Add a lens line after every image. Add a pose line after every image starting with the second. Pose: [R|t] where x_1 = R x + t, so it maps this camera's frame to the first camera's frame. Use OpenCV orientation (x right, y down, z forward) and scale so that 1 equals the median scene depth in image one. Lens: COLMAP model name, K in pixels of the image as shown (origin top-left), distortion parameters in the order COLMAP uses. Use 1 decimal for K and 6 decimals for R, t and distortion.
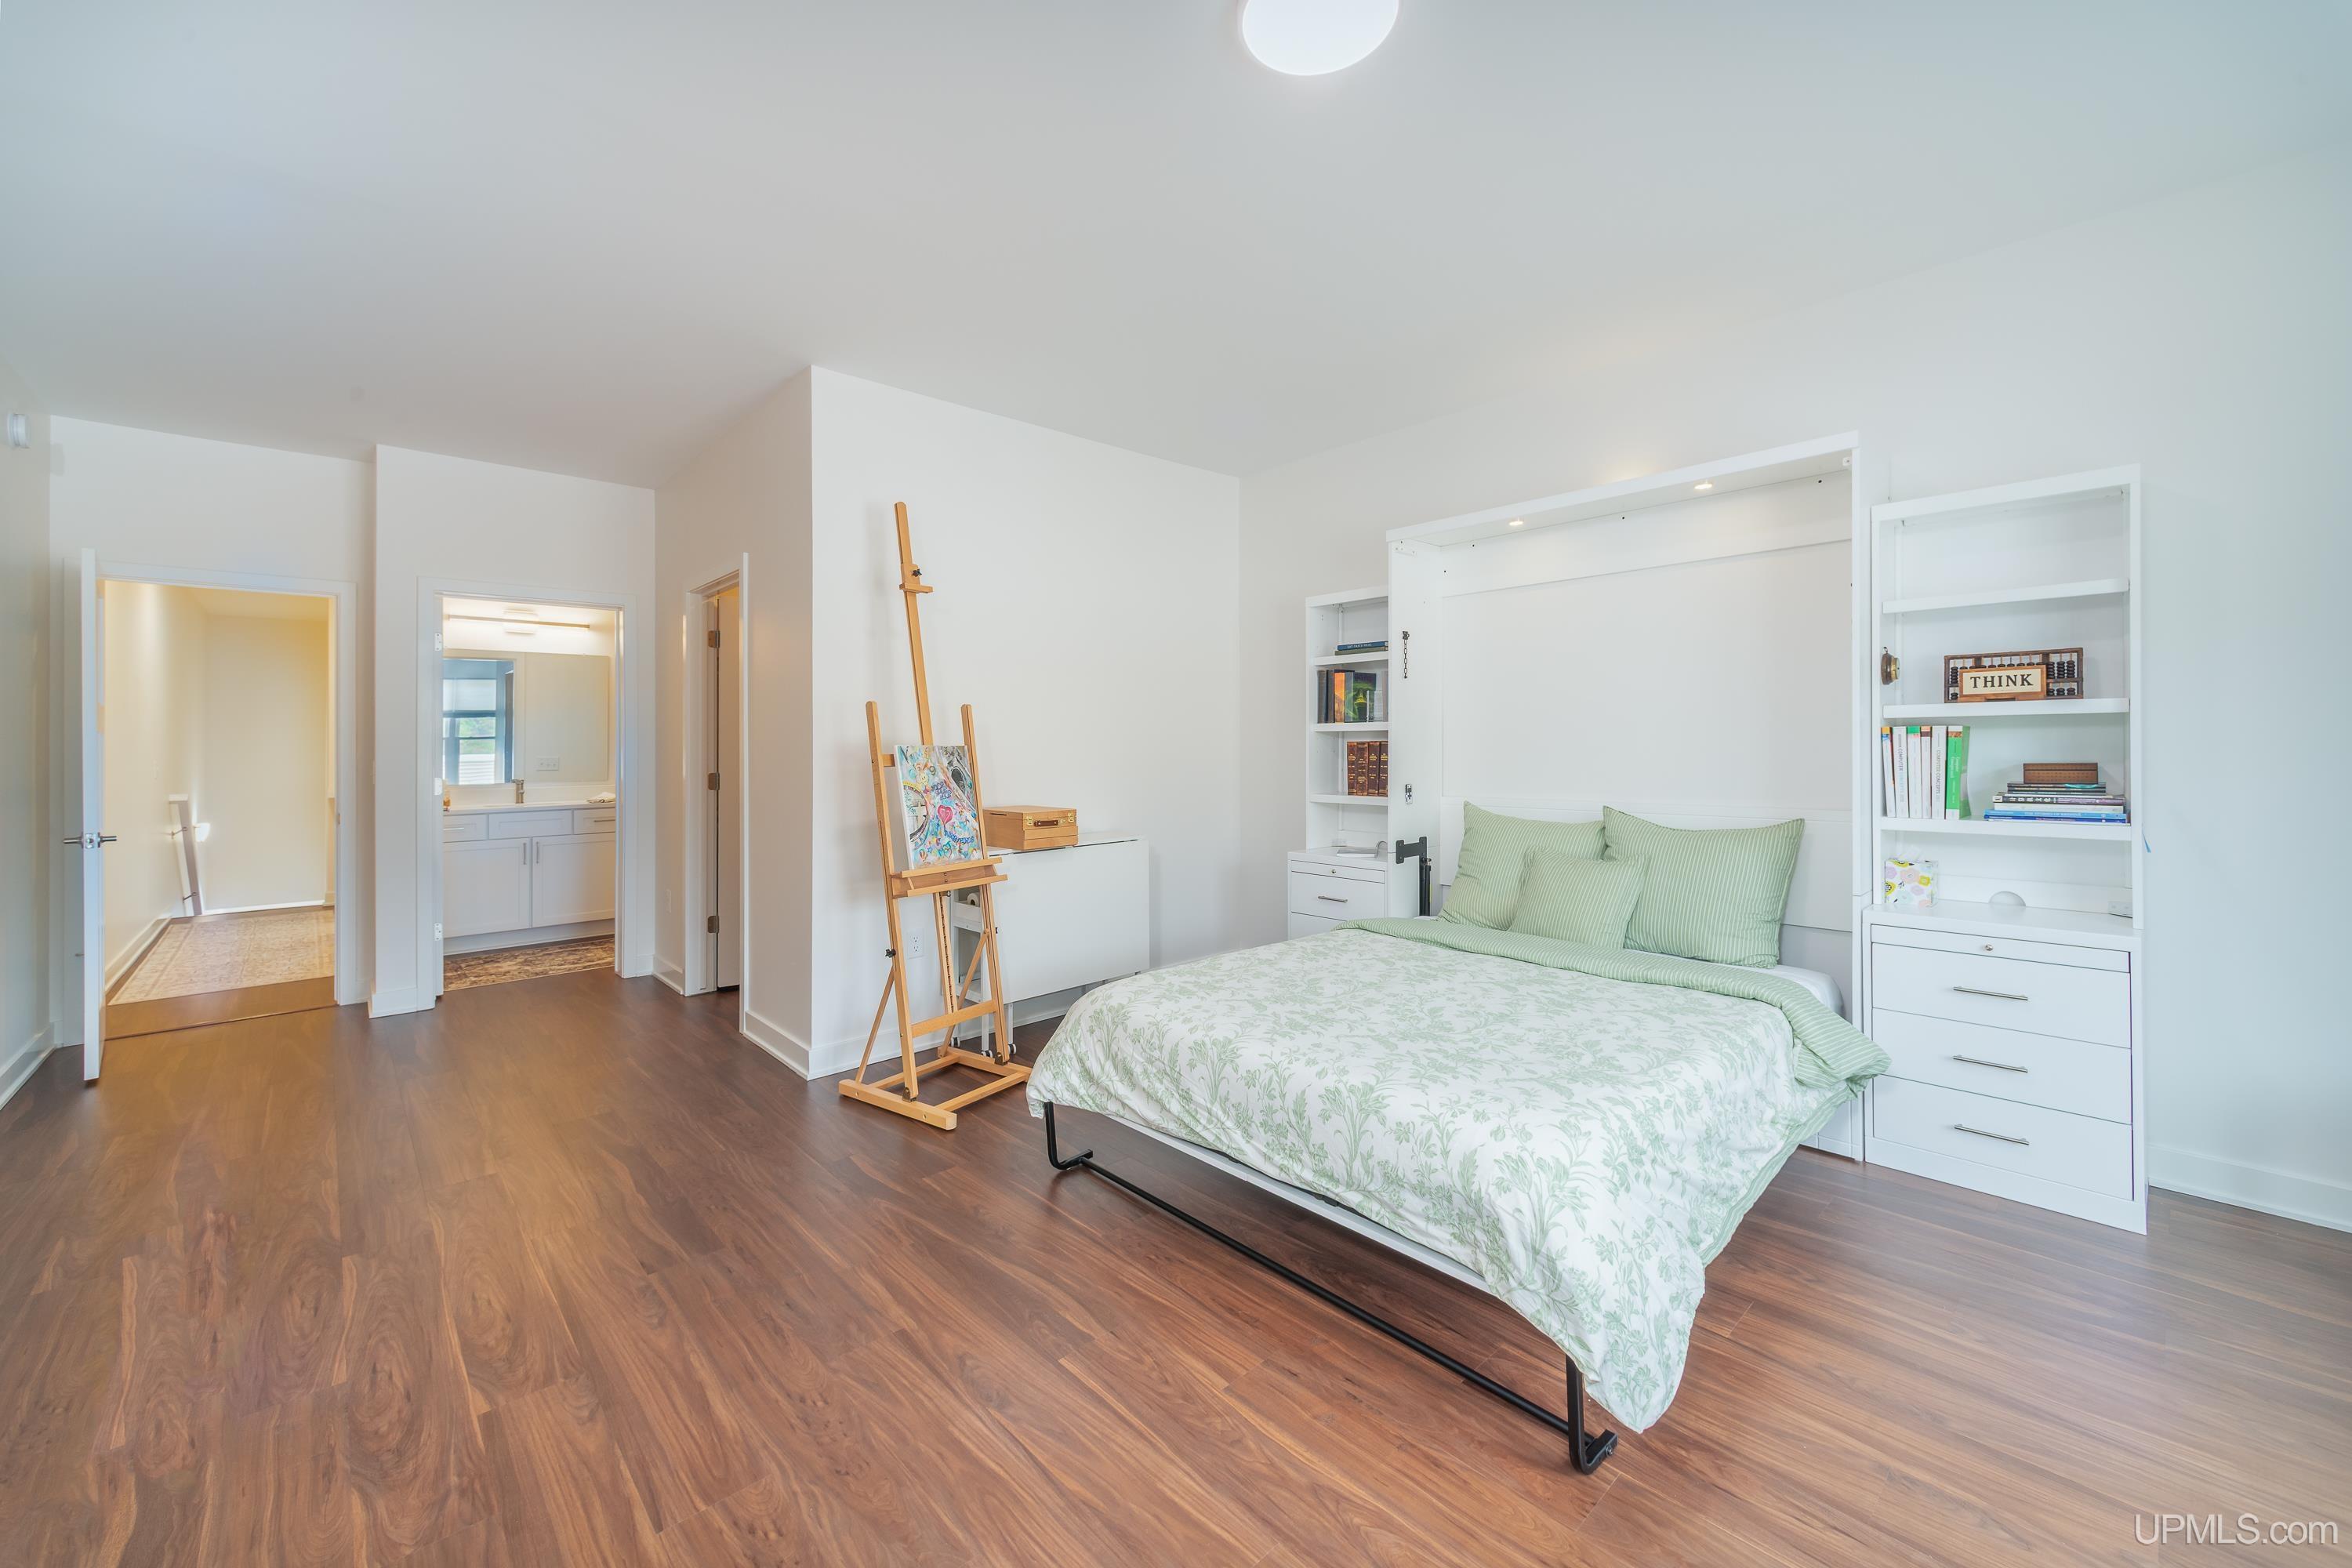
lens RADIAL K [[938.9, 0, 1147.2], [0, 938.9, 743.7], [0, 0, 1]] dist [-0.000586, -0.000034]
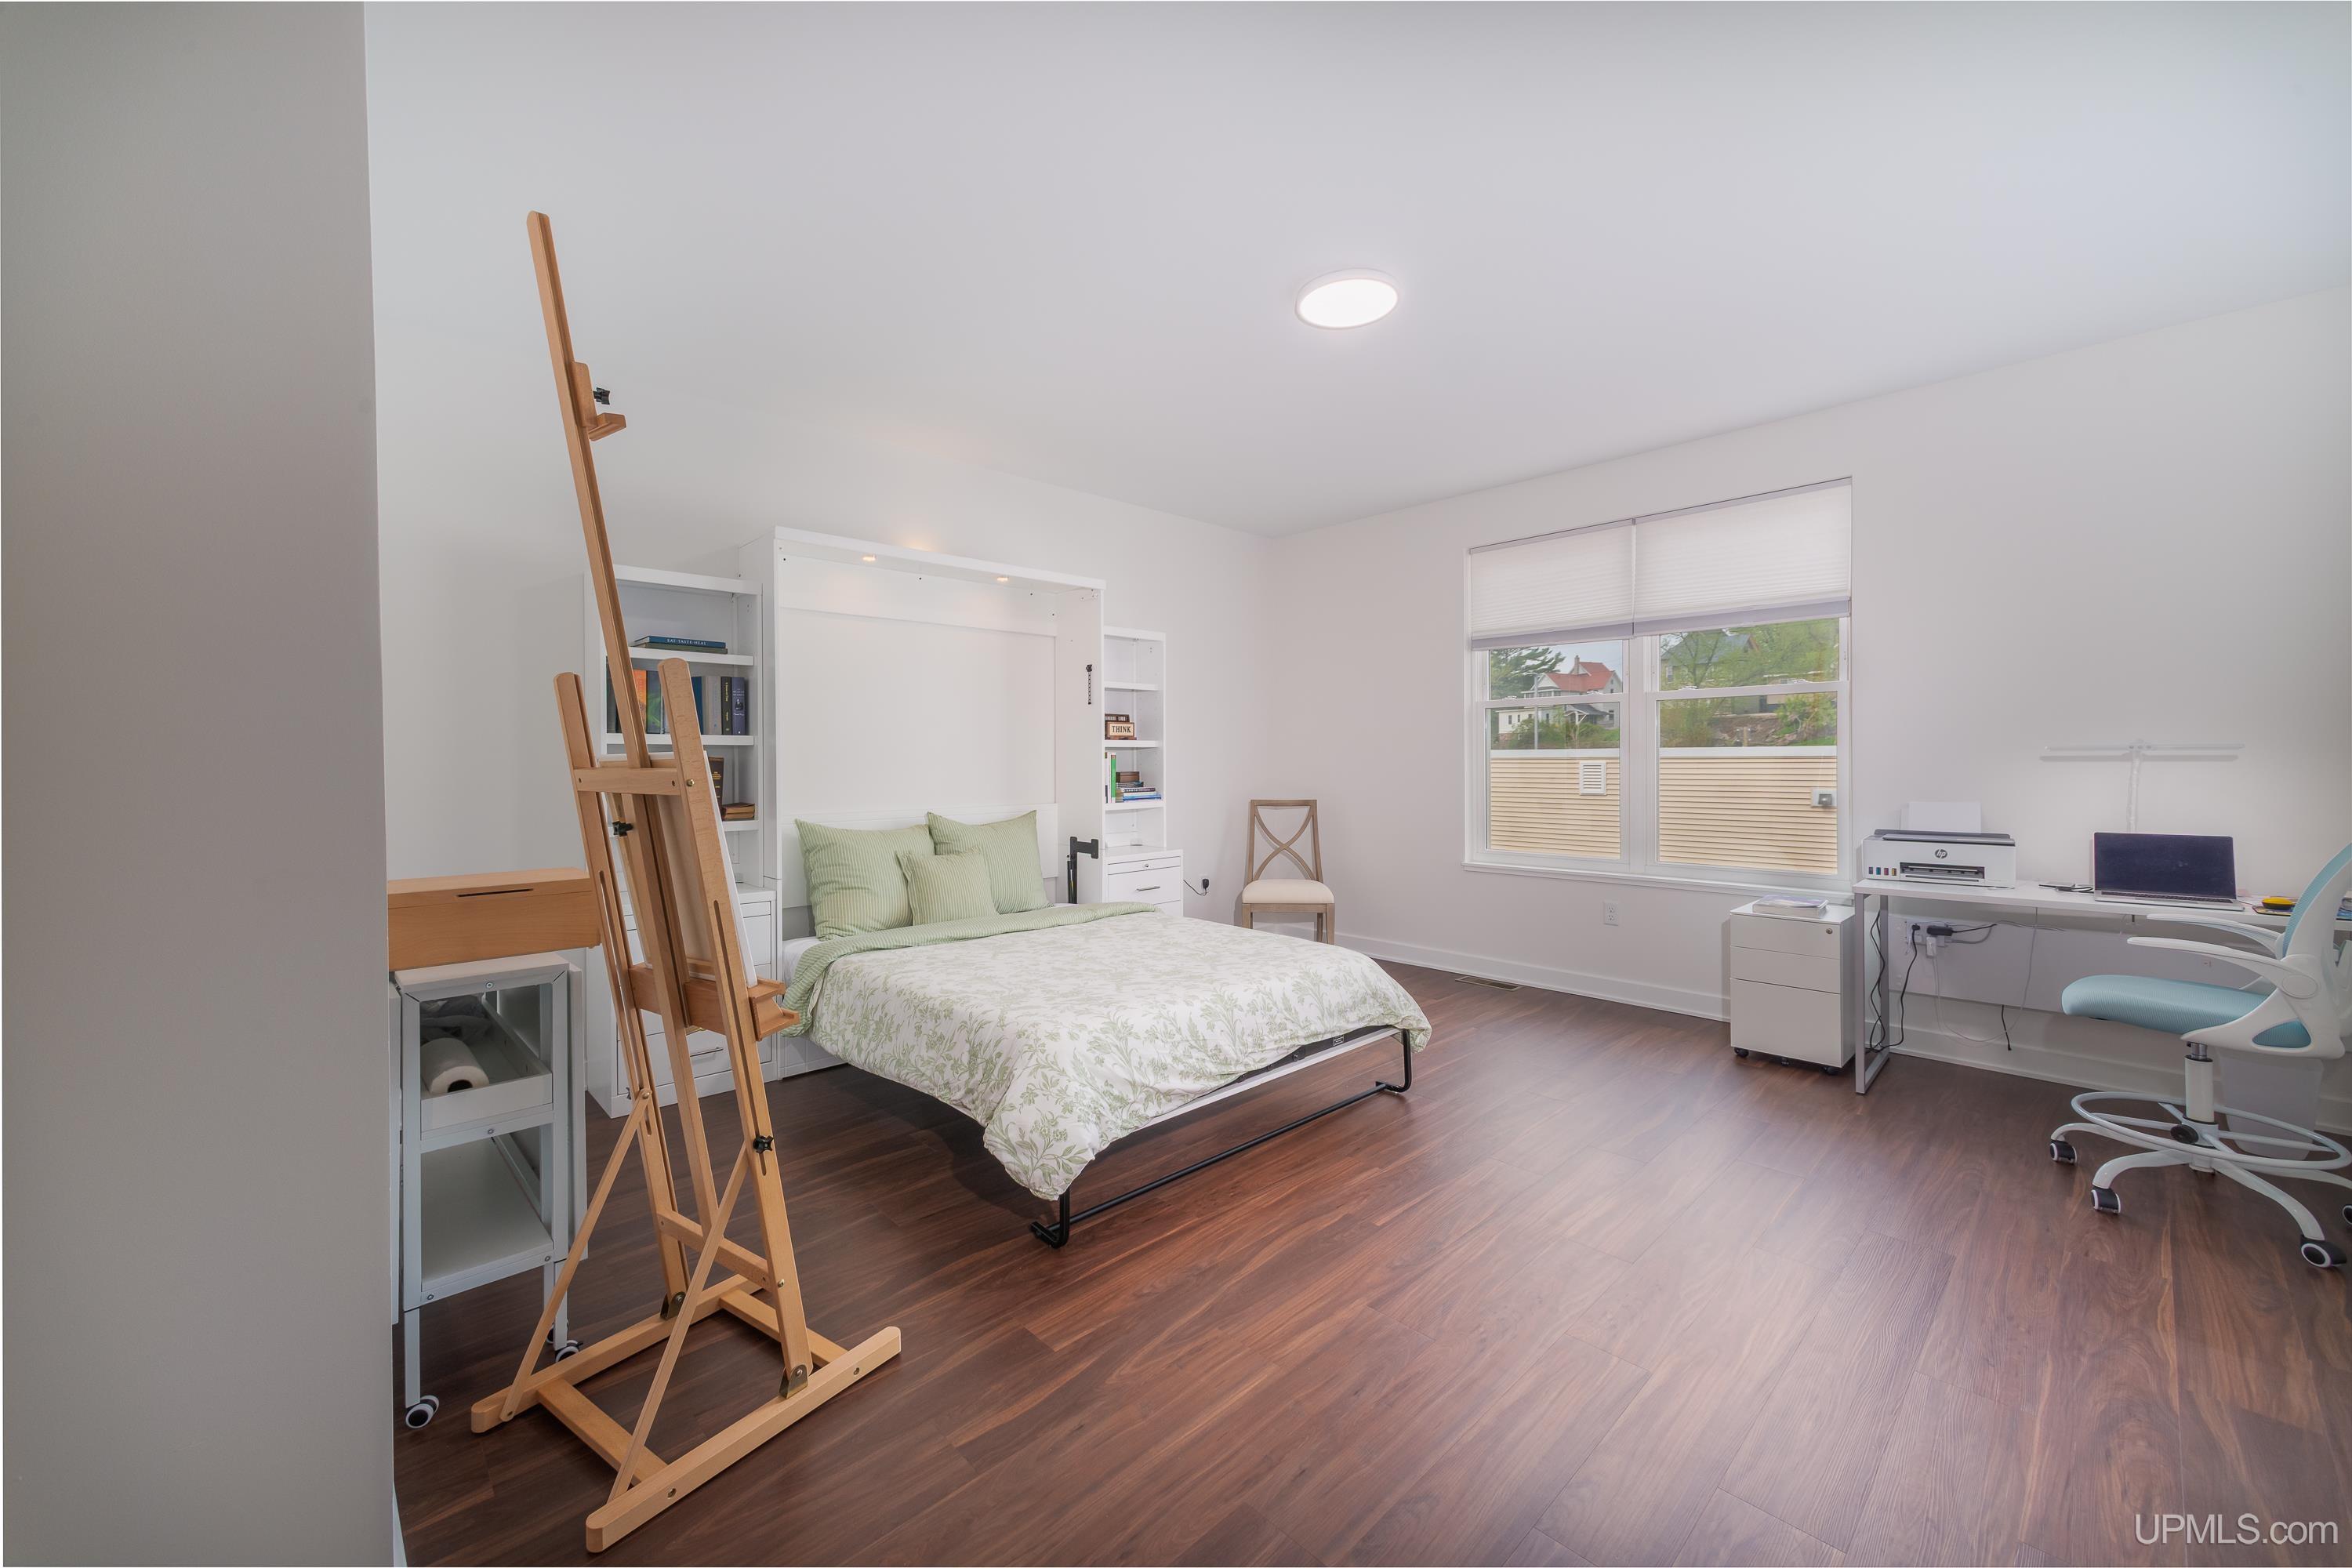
lens RADIAL K [[916.0, 0, 1176.0], [0, 916.0, 784.0], [0, 0, 1]] dist [-0.034963, 0.000024]
pose [[-0.037965, -0.012269, 0.999204, -1.041690], [0.009203, 0.999878, 0.012627, 0.023888], [-0.999237, 0.009675, -0.037847, 1.039205]]
